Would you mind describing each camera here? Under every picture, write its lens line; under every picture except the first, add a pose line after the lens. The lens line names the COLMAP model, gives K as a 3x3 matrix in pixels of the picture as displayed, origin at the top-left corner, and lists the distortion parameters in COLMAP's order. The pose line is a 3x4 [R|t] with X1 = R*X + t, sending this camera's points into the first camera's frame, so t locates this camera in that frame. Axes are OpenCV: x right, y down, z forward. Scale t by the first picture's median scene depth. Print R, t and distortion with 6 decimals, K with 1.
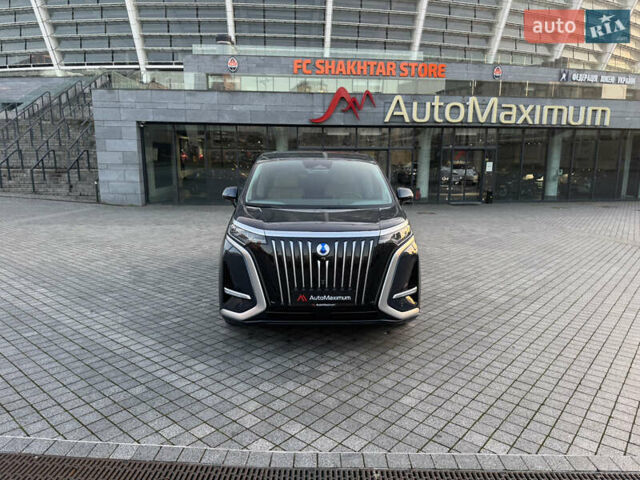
lens RADIAL K [[450.8, 0, 320.4], [0, 450.8, 244.2], [0, 0, 1]] dist [0.093223, -0.140530]
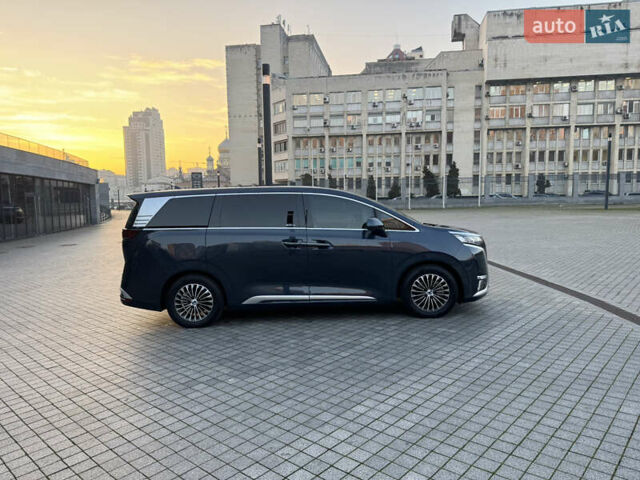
lens RADIAL K [[446.2, 0, 320.0], [0, 446.2, 240.0], [0, 0, 1]] dist [0.057352, -0.052098]
pose [[0.027117, -0.092189, 0.995372, -0.374086], [0.196496, 0.976803, 0.085116, -0.055608], [-0.980130, 0.193278, 0.044603, 0.314416]]
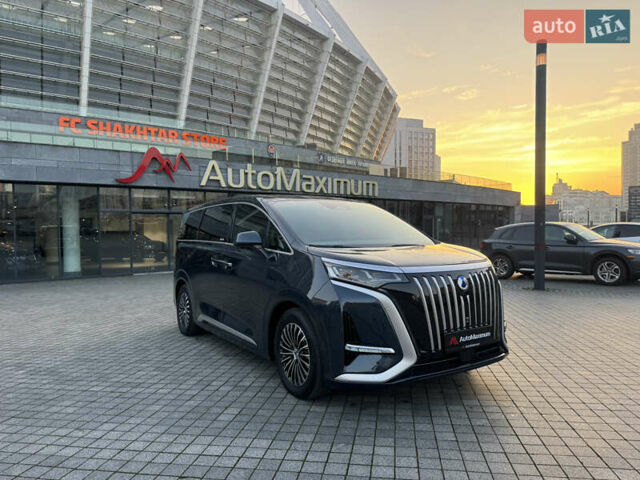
lens RADIAL K [[450.8, 0, 320.4], [0, 450.8, 244.2], [0, 0, 1]] dist [0.093223, -0.140530]
pose [[0.854676, -0.031124, 0.518227, -0.146300], [0.111486, 0.985917, -0.124653, 0.003038], [-0.507050, 0.164313, 0.846110, 0.071443]]
